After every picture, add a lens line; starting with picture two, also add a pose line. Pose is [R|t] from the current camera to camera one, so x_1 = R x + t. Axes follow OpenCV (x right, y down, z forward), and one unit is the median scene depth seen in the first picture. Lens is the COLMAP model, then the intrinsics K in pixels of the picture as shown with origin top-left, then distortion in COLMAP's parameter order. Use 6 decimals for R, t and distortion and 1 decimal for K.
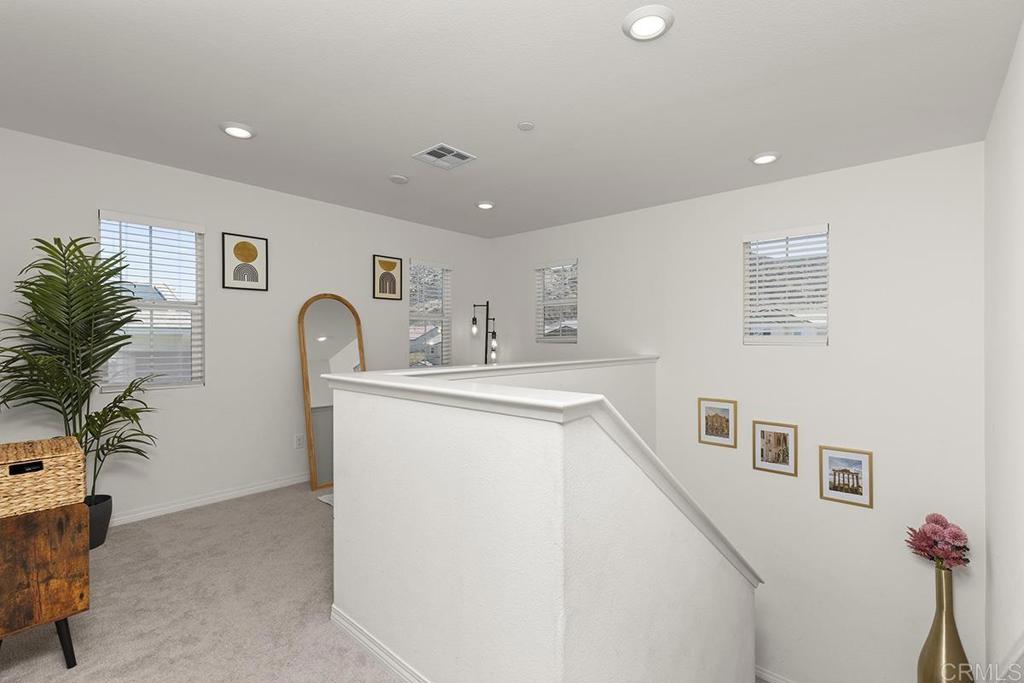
lens RADIAL K [[465.2, 0, 508.0], [0, 465.2, 339.5], [0, 0, 1]] dist [0.007778, 0.000128]
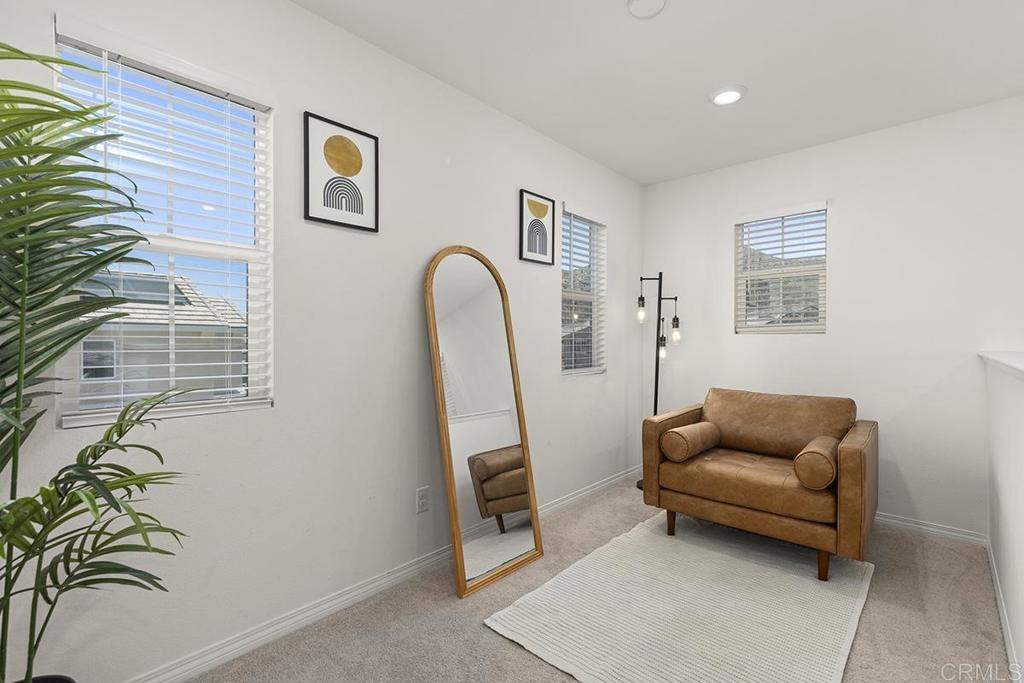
lens RADIAL K [[465.2, 0, 512.1], [0, 465.2, 343.5], [0, 0, 1]] dist [0.007778, 0.000128]
pose [[0.999775, 0.011219, -0.017976, -0.350509], [-0.010962, 0.999837, 0.014343, 0.018850], [0.018134, -0.014143, 0.999736, 0.455662]]
